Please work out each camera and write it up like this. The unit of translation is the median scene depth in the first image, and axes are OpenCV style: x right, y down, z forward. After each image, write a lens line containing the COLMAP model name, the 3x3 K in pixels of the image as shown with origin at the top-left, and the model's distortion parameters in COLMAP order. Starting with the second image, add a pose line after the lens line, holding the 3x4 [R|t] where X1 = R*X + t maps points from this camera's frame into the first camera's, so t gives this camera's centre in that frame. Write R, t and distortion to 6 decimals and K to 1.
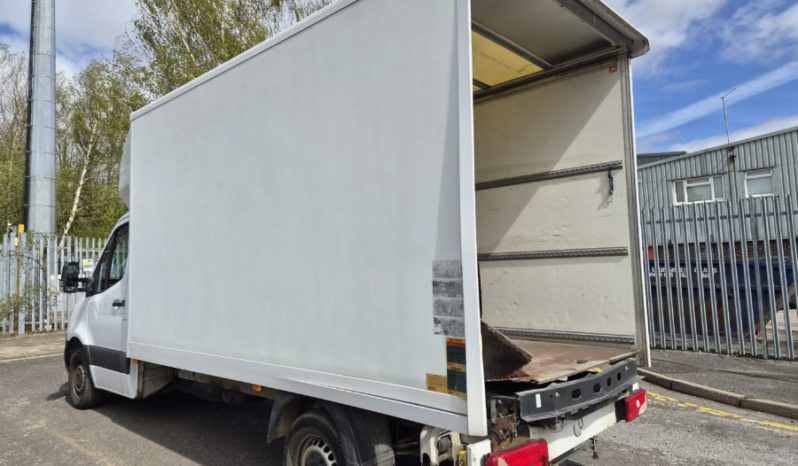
lens RADIAL K [[552.9, 0, 414.7], [0, 552.9, 247.3], [0, 0, 1]] dist [0.063297, -0.045135]
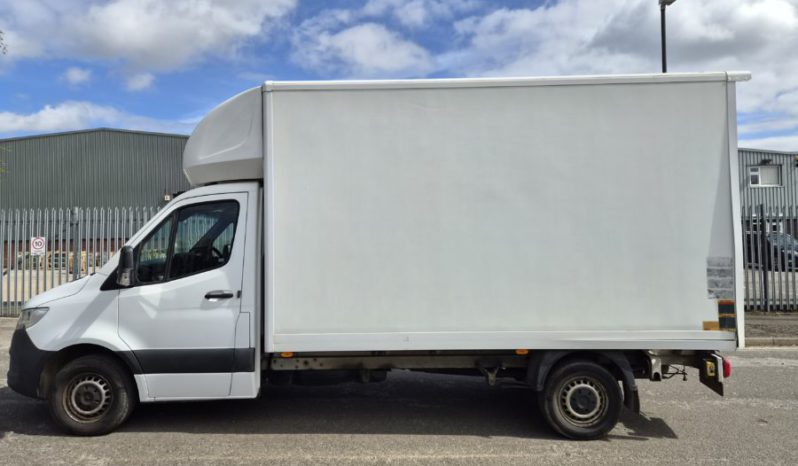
lens RADIAL K [[569.5, 0, 399.3], [0, 569.5, 252.6], [0, 0, 1]] dist [0.073416, 0.001297]
pose [[0.721073, 0.006951, 0.692824, -1.497324], [-0.039506, 0.998735, 0.031096, -0.006161], [-0.691732, -0.049793, 0.720436, 0.272906]]
